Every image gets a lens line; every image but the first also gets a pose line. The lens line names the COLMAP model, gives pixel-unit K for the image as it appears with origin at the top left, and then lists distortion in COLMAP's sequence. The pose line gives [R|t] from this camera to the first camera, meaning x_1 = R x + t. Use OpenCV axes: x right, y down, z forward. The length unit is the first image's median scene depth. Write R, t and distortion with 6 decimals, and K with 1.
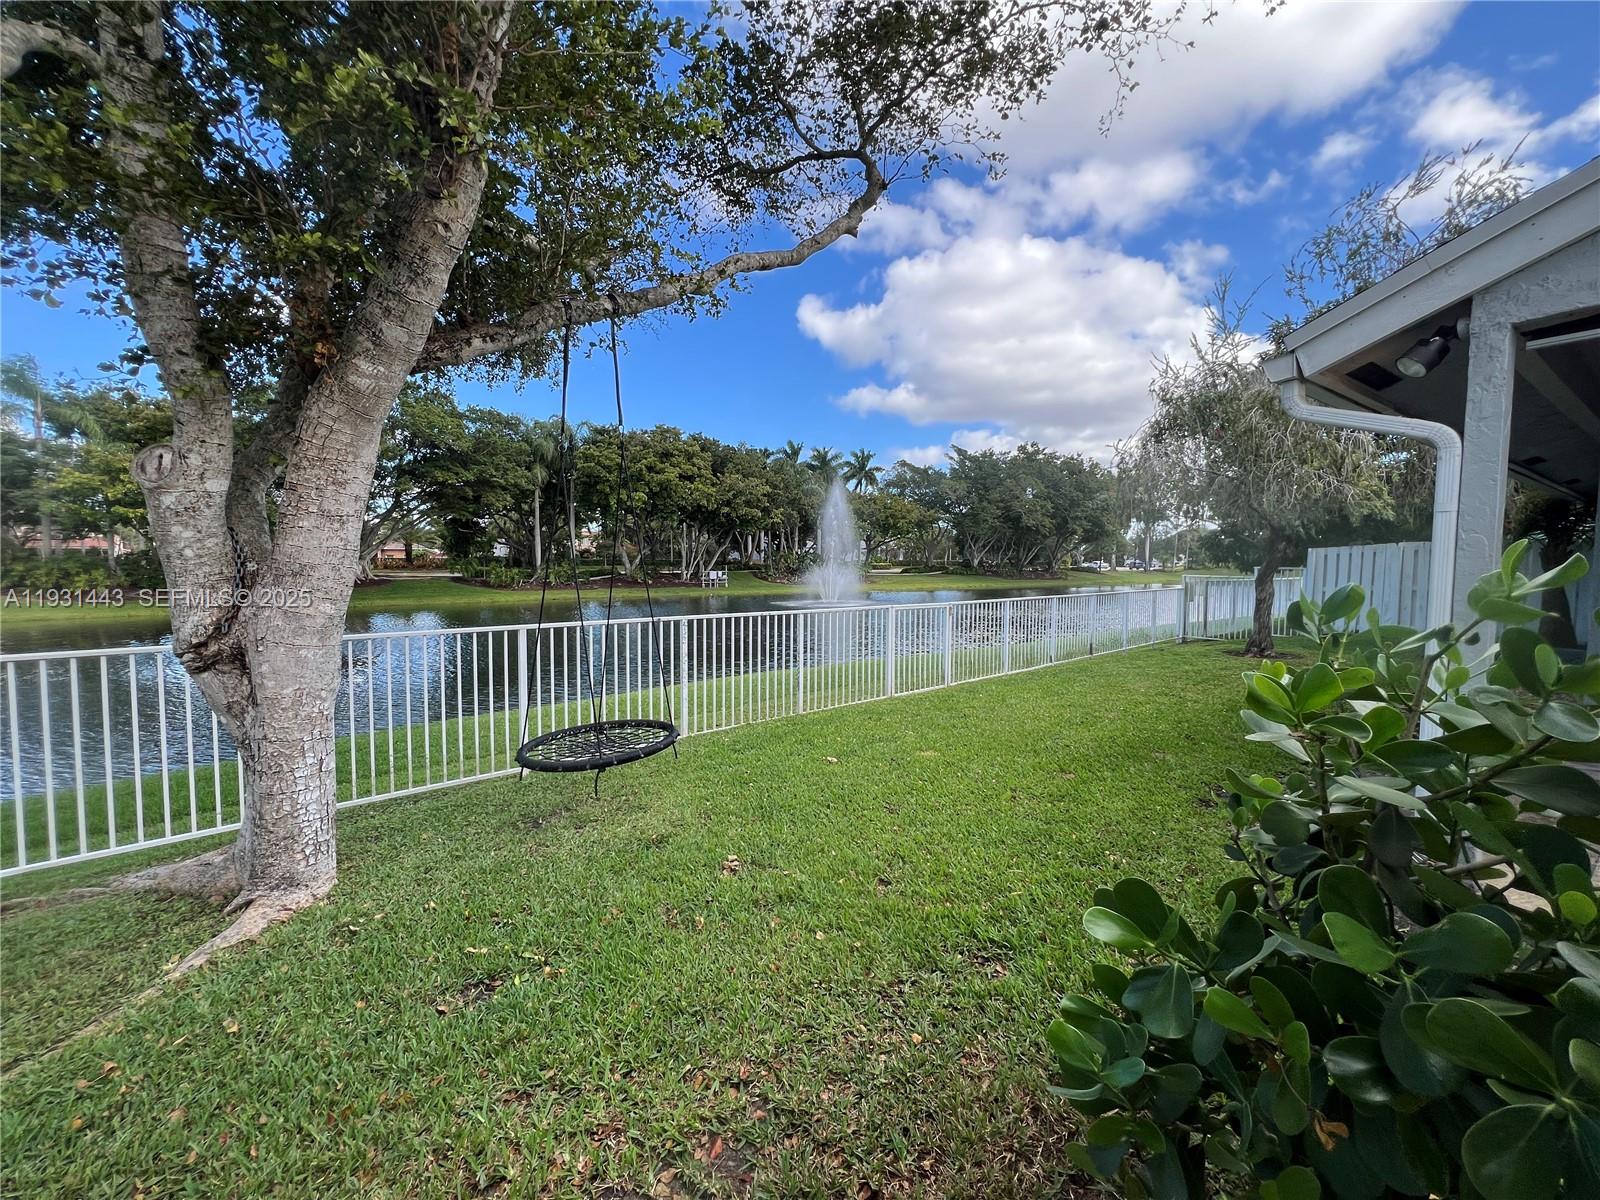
lens RADIAL K [[642.1, 0, 792.8], [0, 642.1, 606.9], [0, 0, 1]] dist [-0.000125, 0.000568]
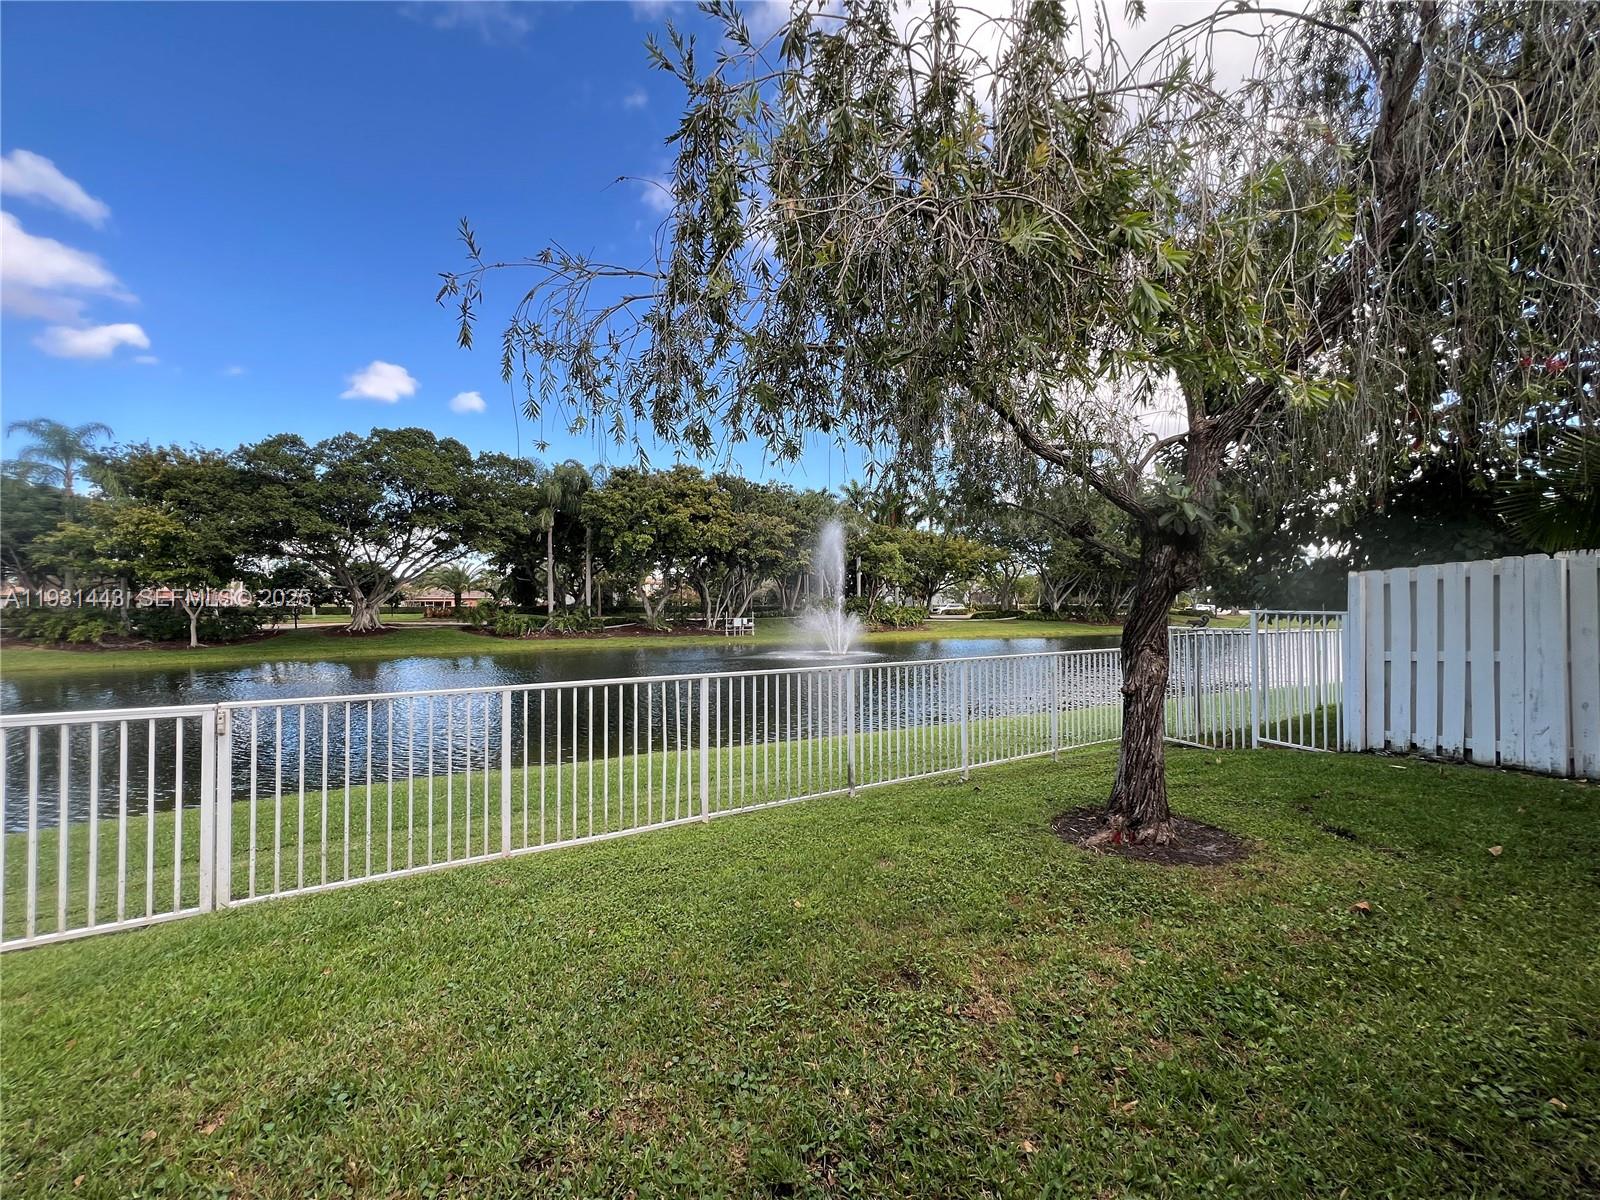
lens RADIAL K [[642.1, 0, 785.8], [0, 642.1, 604.7], [0, 0, 1]] dist [-0.000125, 0.000568]
pose [[0.981889, -0.008085, -0.189286, 0.128186], [-0.006202, 0.997182, -0.074762, -0.007377], [0.189357, 0.074582, 0.979072, 0.120032]]
